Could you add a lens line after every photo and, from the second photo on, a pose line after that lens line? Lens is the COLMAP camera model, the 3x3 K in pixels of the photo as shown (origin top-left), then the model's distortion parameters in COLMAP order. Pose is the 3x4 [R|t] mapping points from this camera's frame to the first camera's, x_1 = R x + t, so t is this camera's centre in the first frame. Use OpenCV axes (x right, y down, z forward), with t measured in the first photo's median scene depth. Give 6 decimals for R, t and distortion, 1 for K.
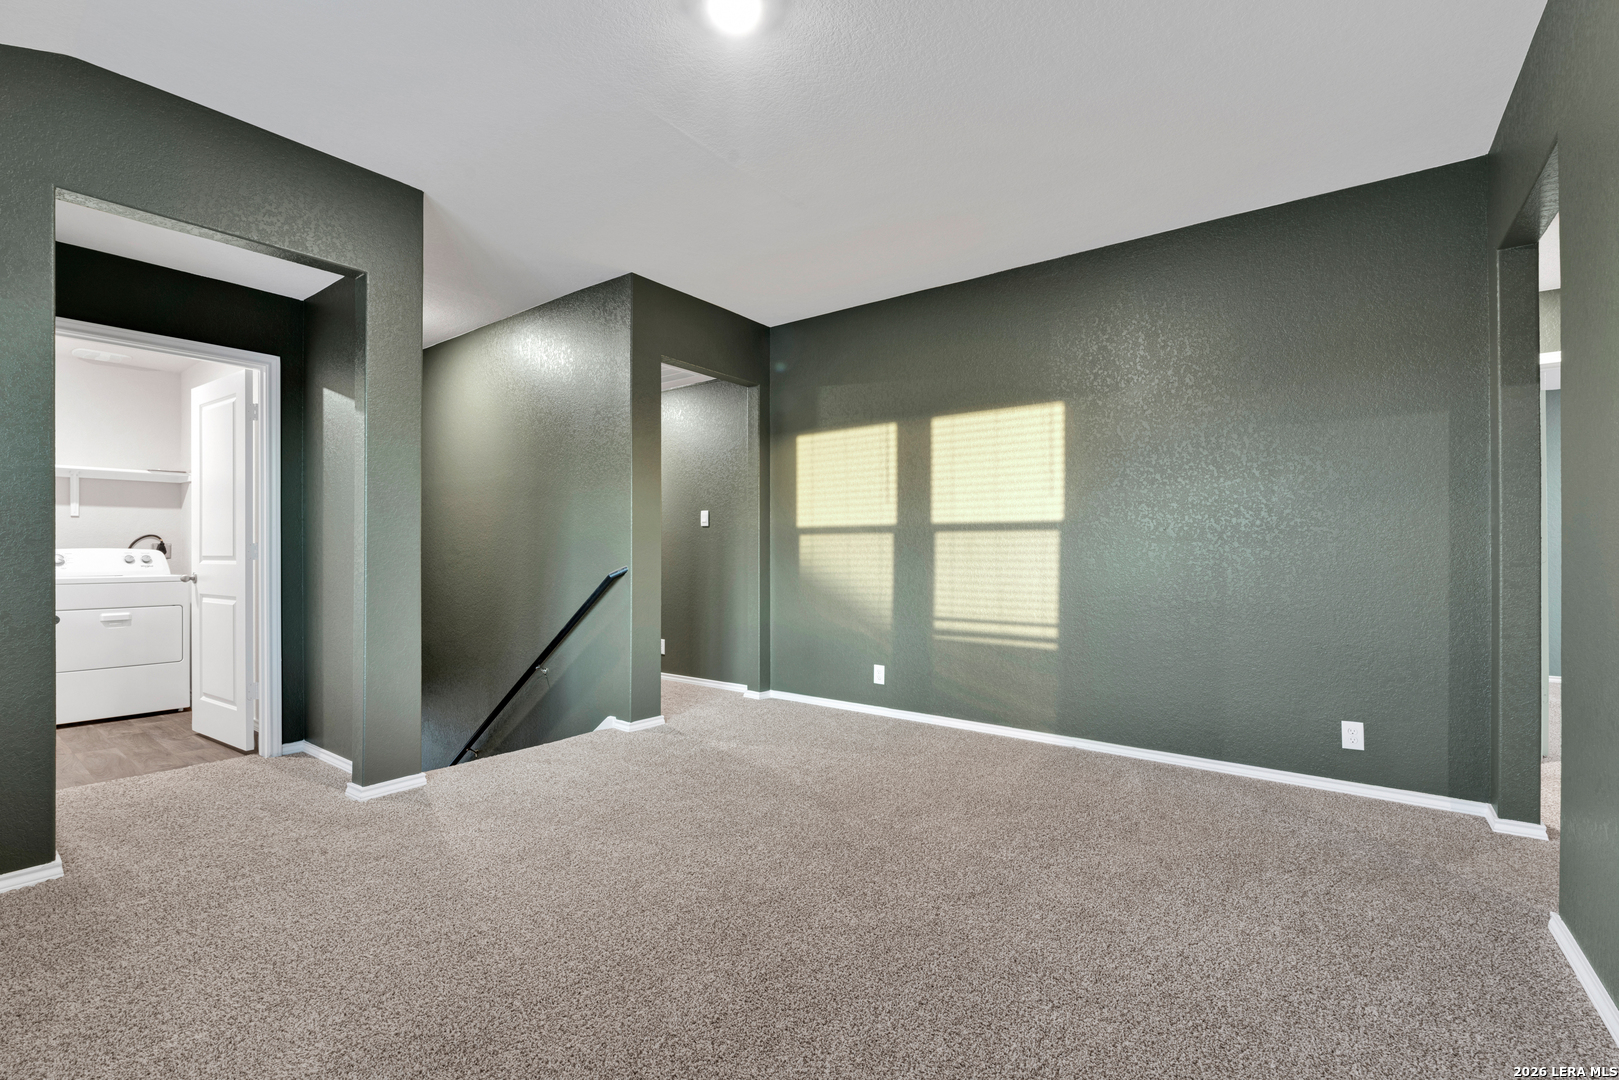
lens RADIAL K [[712.9, 0, 810.5], [0, 712.9, 551.9], [0, 0, 1]] dist [-0.008261, 0.000033]
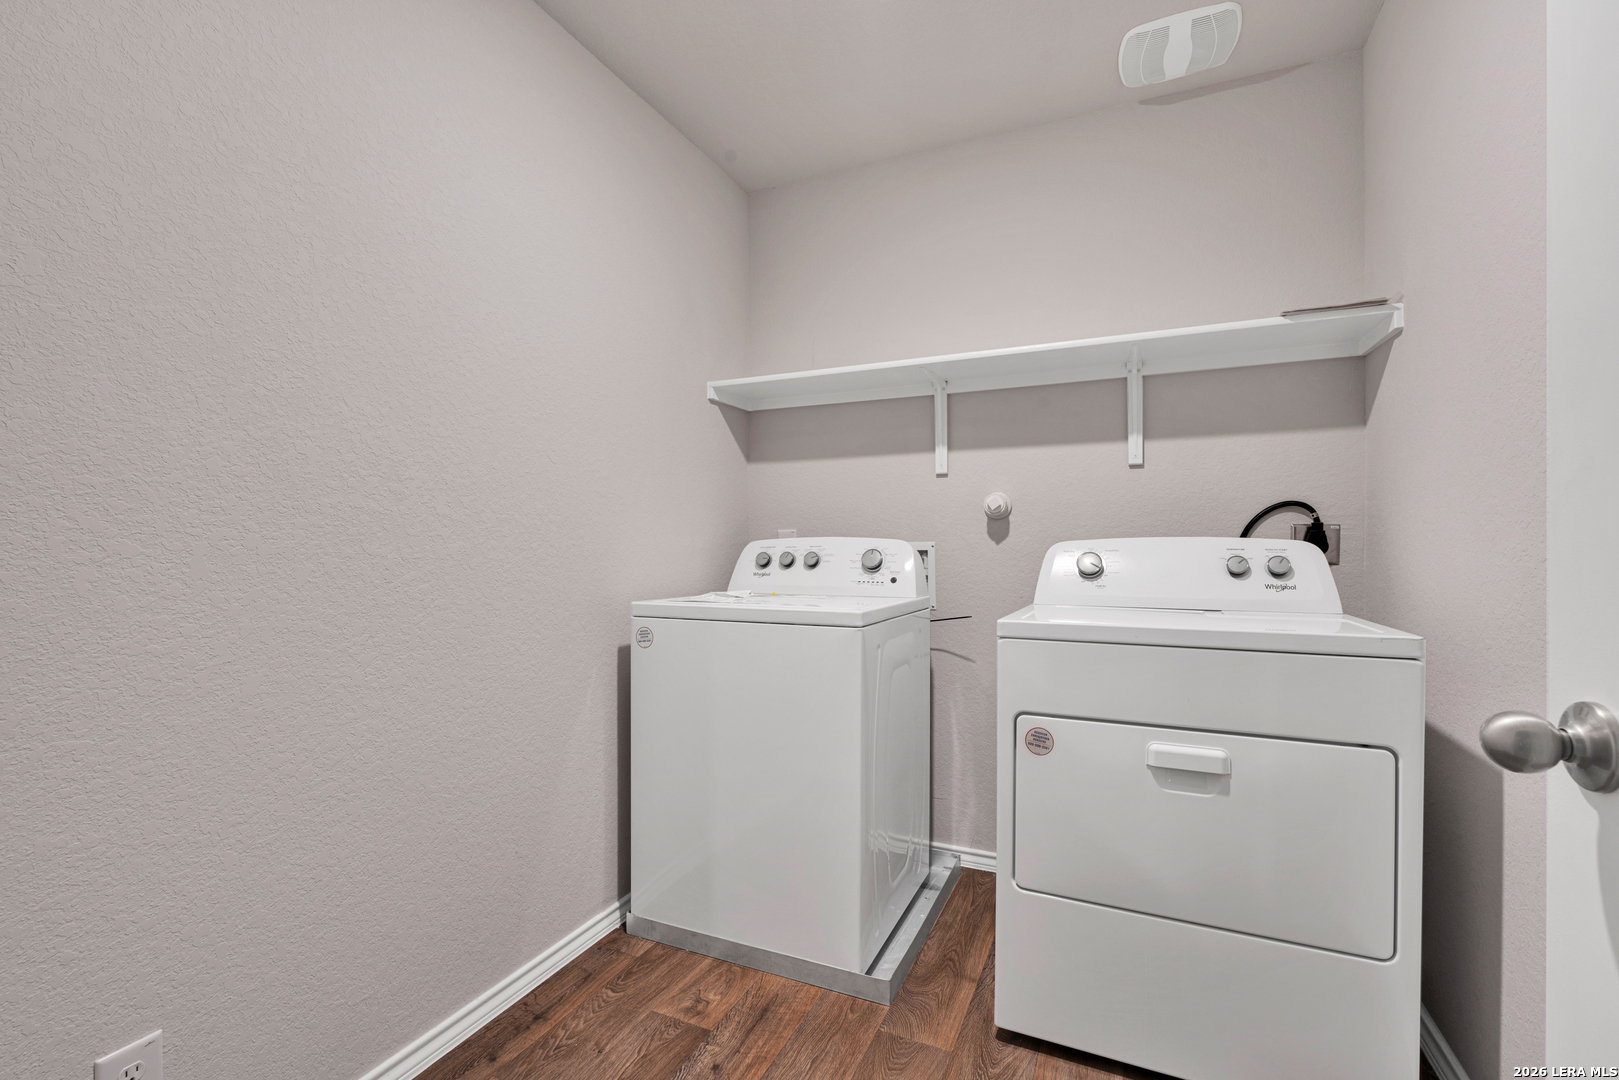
lens RADIAL K [[712.9, 0, 810.5], [0, 712.9, 551.9], [0, 0, 1]] dist [-0.008261, 0.000033]
pose [[0.216690, 0.011560, -0.976172, -0.639913], [0.009989, 0.999851, 0.014058, -0.004958], [0.976189, -0.012797, 0.216542, 0.691837]]
